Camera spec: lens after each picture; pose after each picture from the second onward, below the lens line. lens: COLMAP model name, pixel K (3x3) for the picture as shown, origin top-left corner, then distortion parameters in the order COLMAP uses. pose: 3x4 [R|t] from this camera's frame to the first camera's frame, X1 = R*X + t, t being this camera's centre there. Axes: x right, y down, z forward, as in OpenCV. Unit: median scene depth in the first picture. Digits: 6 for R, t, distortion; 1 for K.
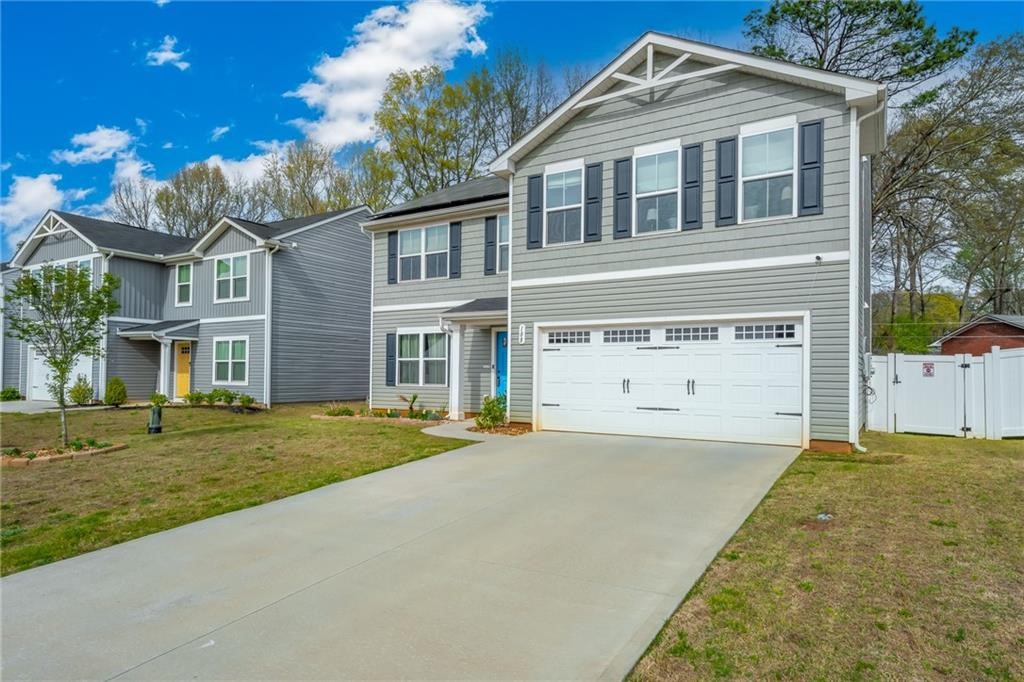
lens RADIAL K [[602.2, 0, 491.4], [0, 602.2, 357.4], [0, 0, 1]] dist [0.027553, -0.002794]
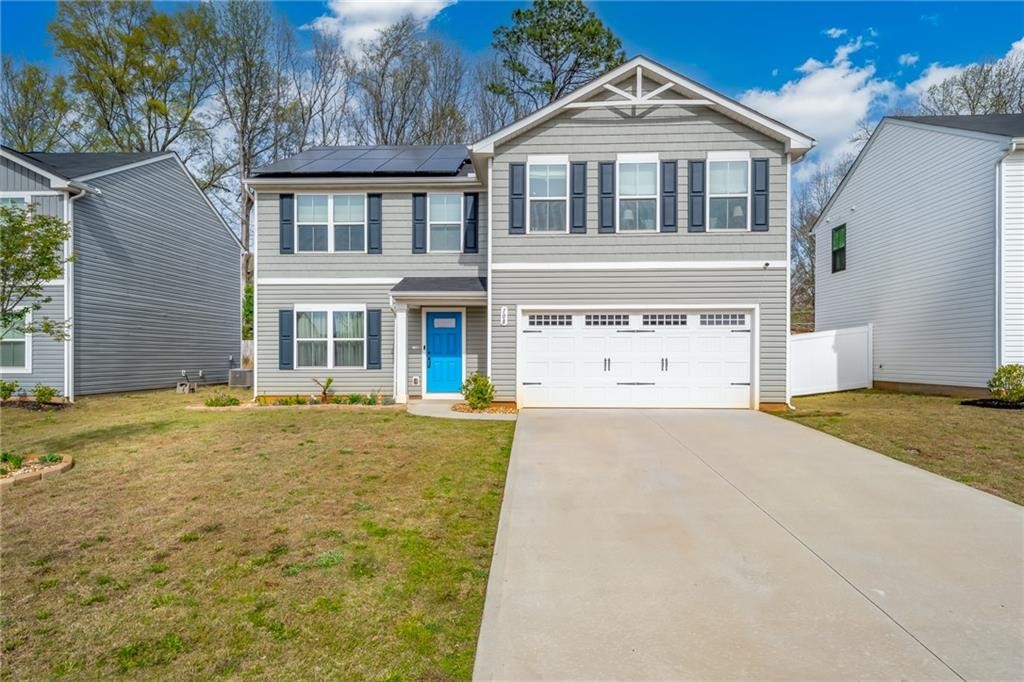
lens RADIAL K [[602.2, 0, 511.3], [0, 602.2, 346.9], [0, 0, 1]] dist [0.027553, -0.002794]
pose [[0.873585, -0.000482, 0.486672, -0.446489], [-0.006493, 0.999899, 0.012645, 0.001240], [-0.486629, -0.014207, 0.873493, 0.095389]]
